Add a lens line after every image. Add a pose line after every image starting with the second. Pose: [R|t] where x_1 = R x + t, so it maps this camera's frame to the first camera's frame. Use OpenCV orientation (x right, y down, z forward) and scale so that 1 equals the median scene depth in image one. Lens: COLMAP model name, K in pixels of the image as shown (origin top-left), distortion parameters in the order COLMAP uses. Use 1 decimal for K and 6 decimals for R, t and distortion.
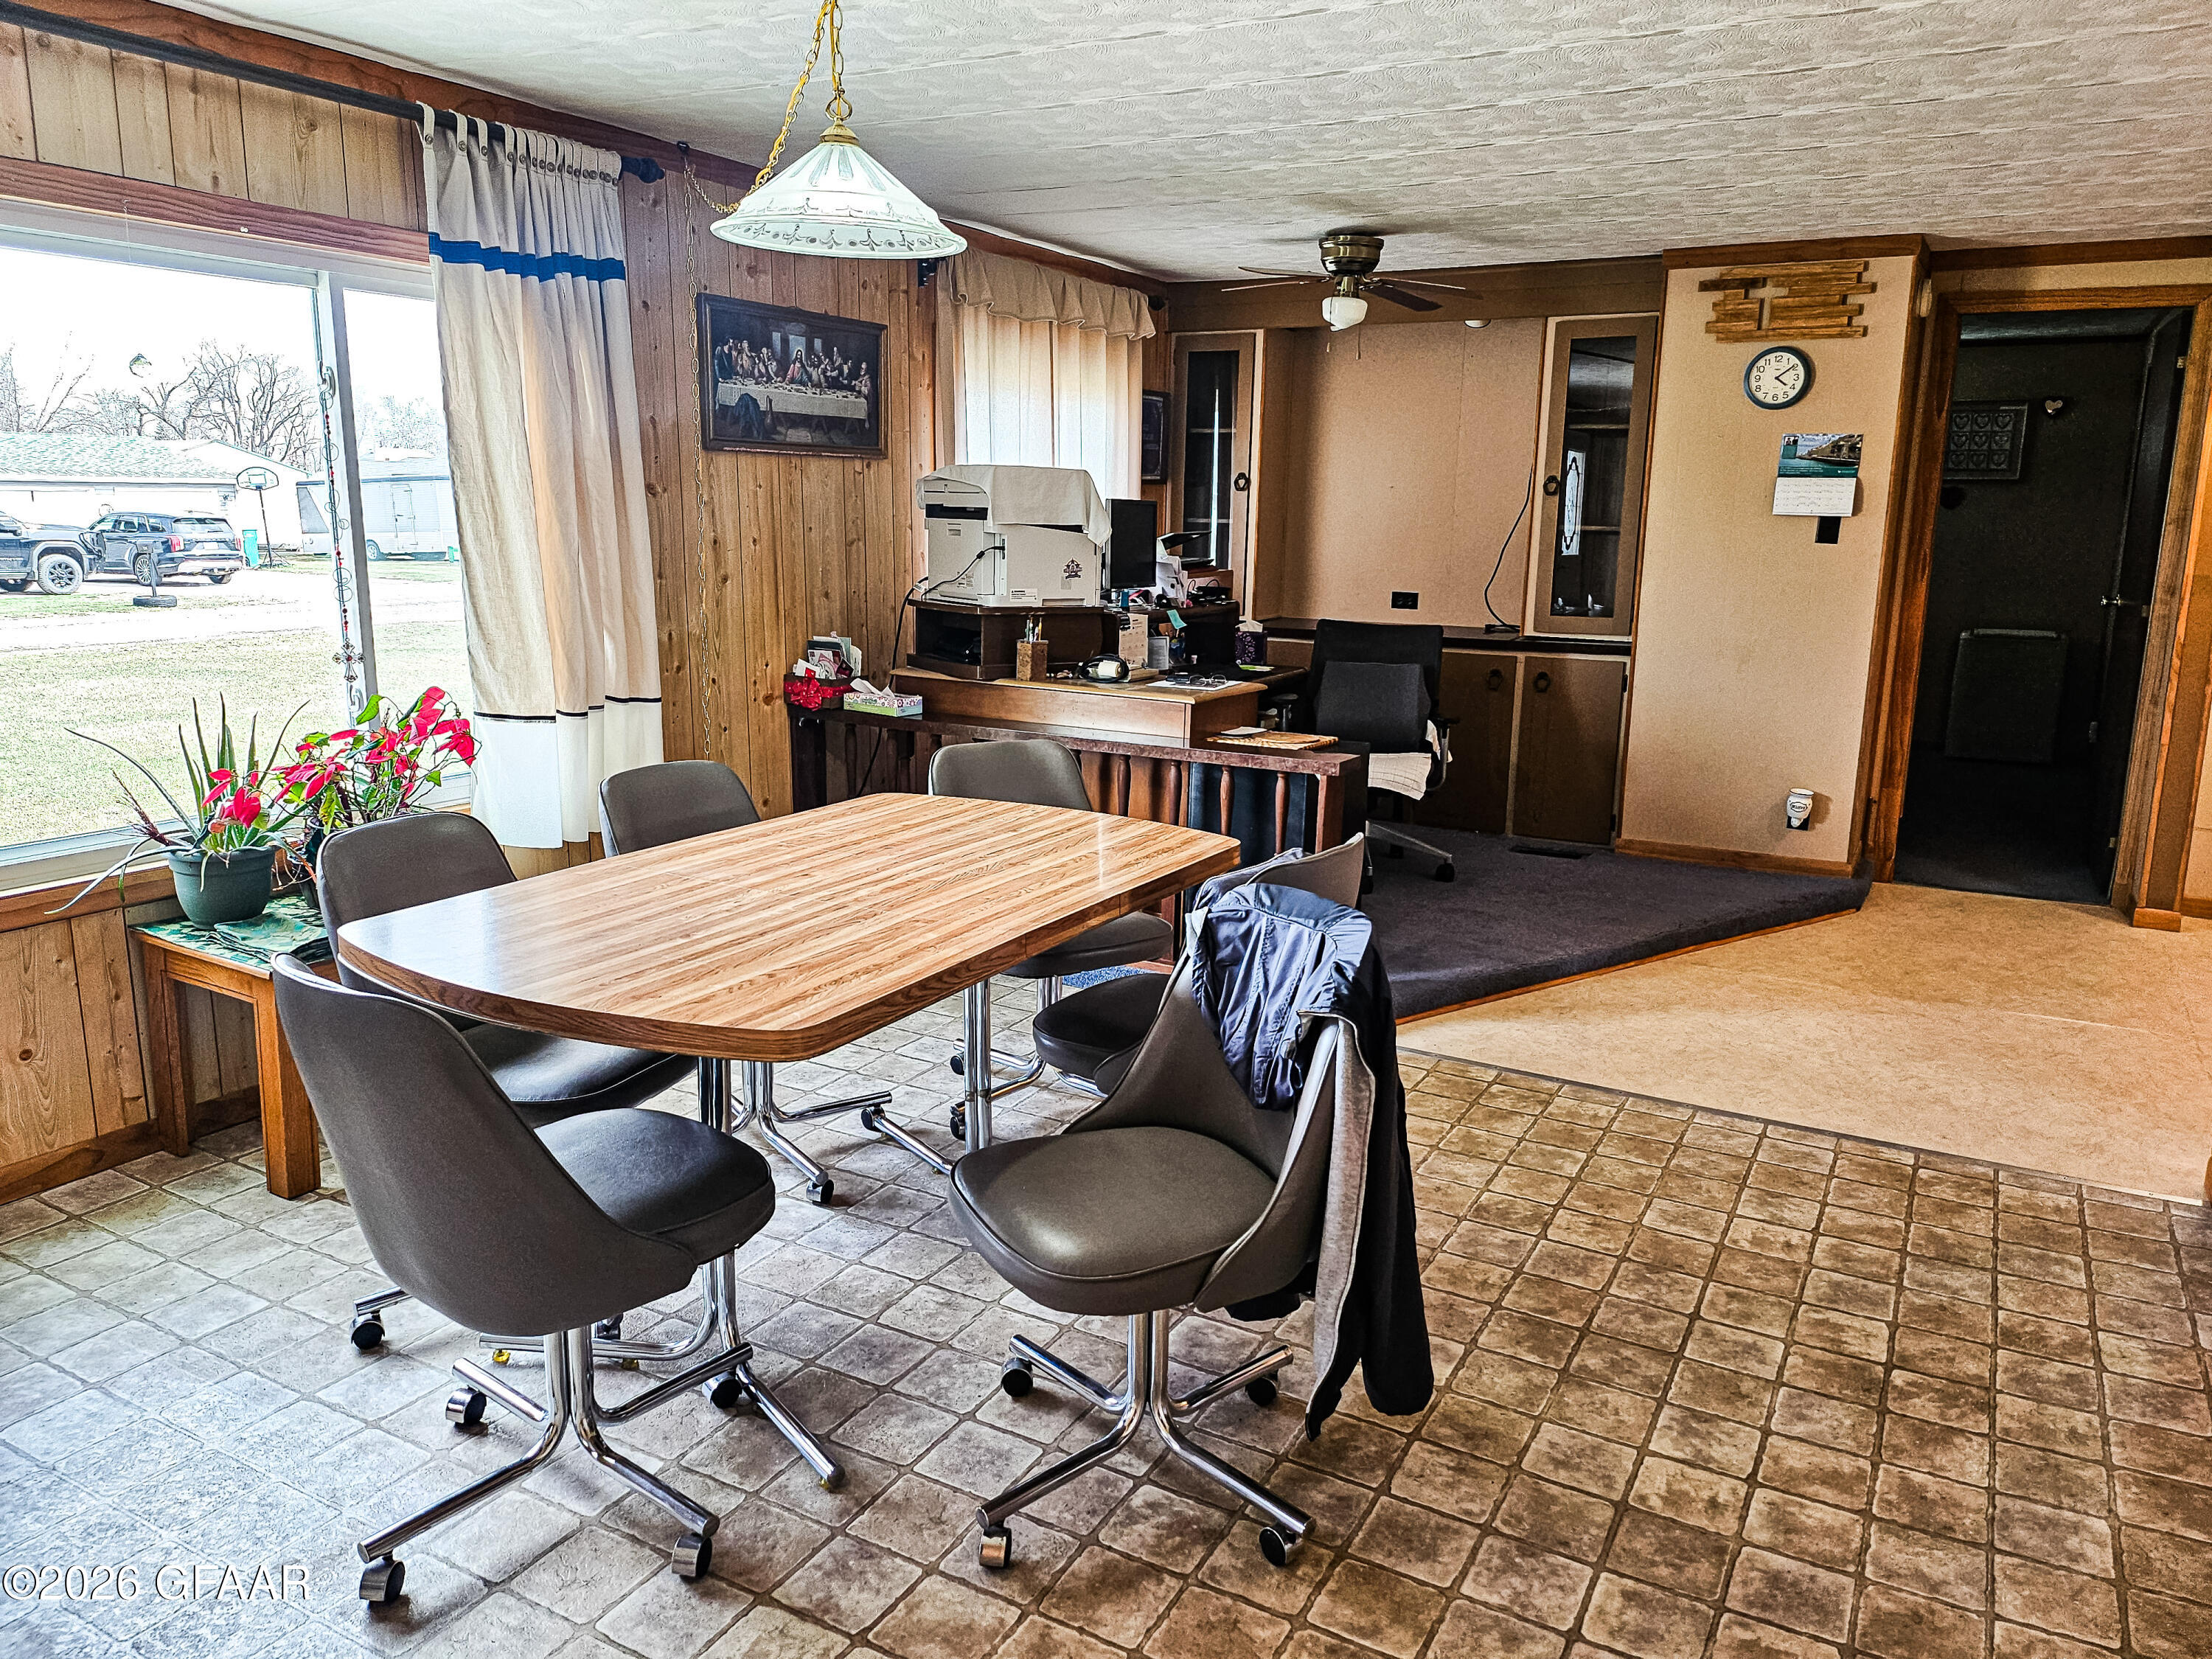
lens RADIAL K [[1597.6, 0, 1115.3], [0, 1597.6, 826.7], [0, 0, 1]] dist [0.050714, -0.051234]
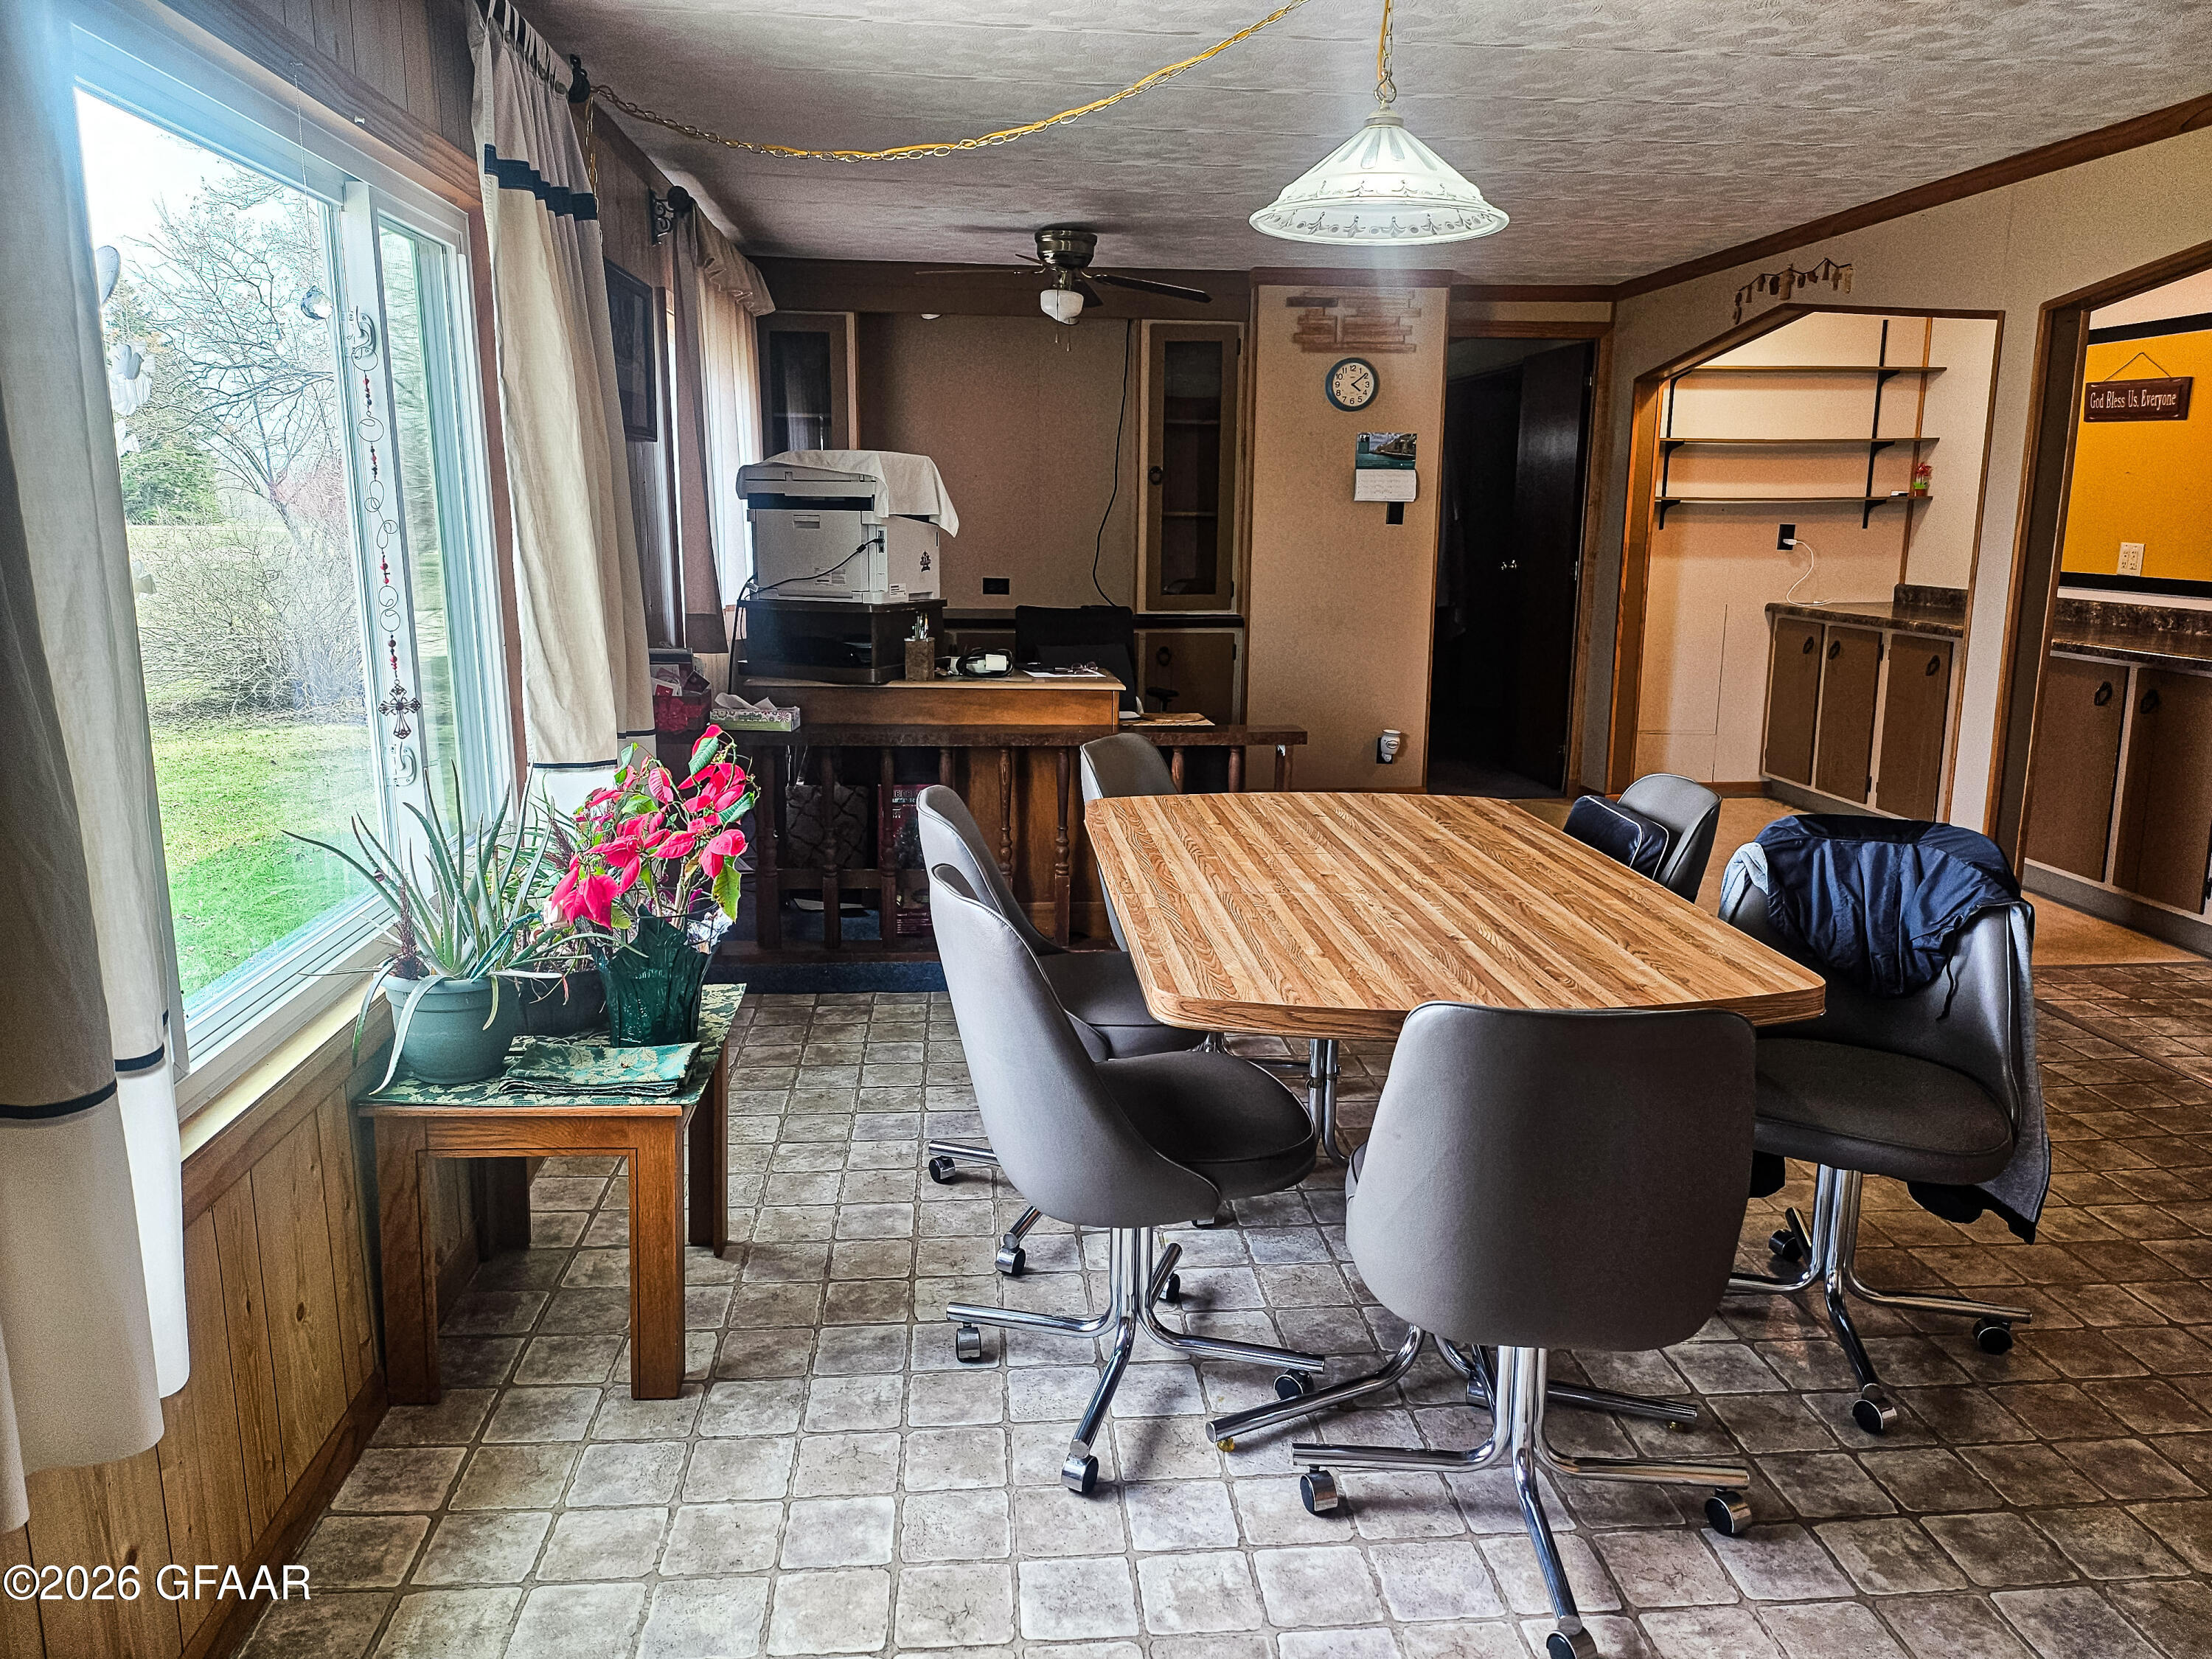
lens RADIAL K [[1597.6, 0, 1107.1], [0, 1597.6, 832.9], [0, 0, 1]] dist [0.050714, -0.051234]
pose [[0.818160, -0.124323, 0.561389, -0.488320], [0.118422, 0.991847, 0.047064, -0.033006], [-0.562664, 0.027975, 0.826212, 0.156934]]
